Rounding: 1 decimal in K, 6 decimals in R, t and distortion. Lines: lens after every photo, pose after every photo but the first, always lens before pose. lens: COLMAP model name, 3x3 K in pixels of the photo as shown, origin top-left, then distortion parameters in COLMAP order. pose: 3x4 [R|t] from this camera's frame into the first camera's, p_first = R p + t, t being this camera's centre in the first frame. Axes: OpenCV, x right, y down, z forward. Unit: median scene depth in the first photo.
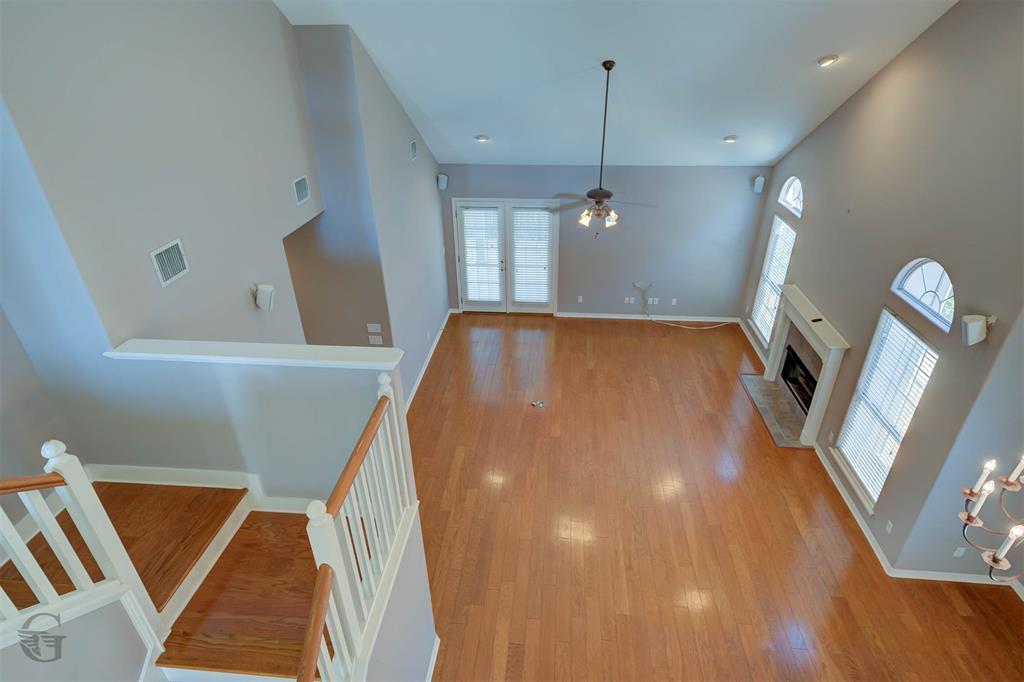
lens RADIAL K [[541.0, 0, 512.0], [0, 541.0, 341.0], [0, 0, 1]] dist [0.004595, 0.000365]
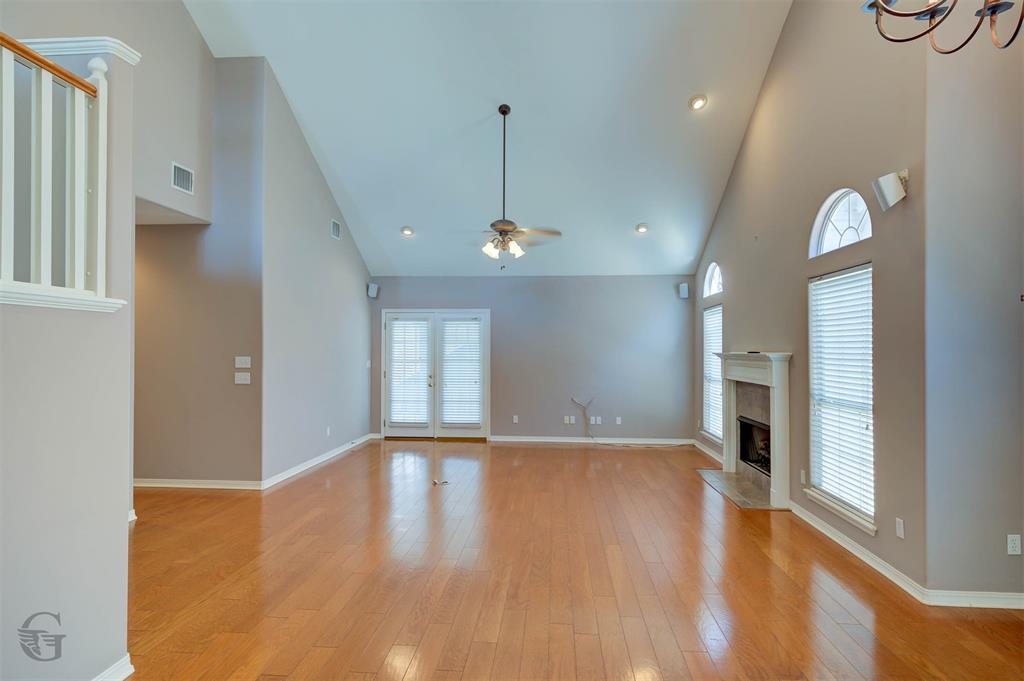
lens RADIAL K [[527.9, 0, 517.0], [0, 527.9, 343.6], [0, 0, 1]] dist [0.009276, -0.000281]
pose [[0.999692, 0.015172, 0.019614, 0.120328], [-0.003417, 0.867714, -0.497052, 0.275115], [-0.024561, 0.496832, 0.867499, 0.192471]]
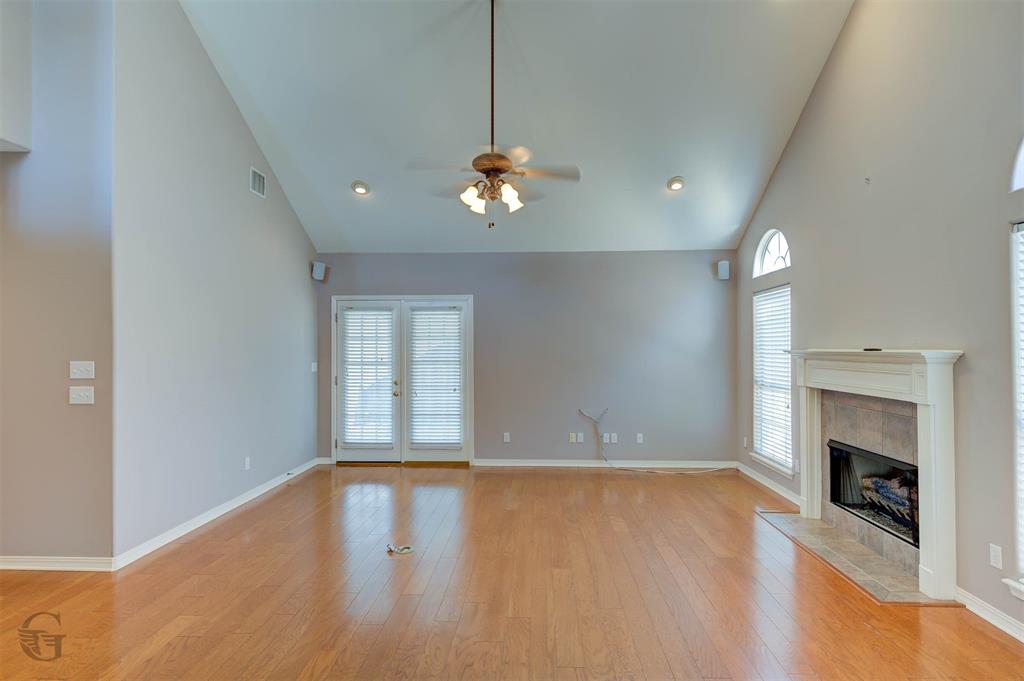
lens RADIAL K [[527.9, 0, 517.0], [0, 527.9, 343.6], [0, 0, 1]] dist [0.009276, -0.000281]
pose [[0.998657, 0.009479, 0.050929, 0.113838], [0.016880, 0.869914, -0.492914, 0.167959], [-0.048976, 0.493112, 0.868586, 0.384603]]
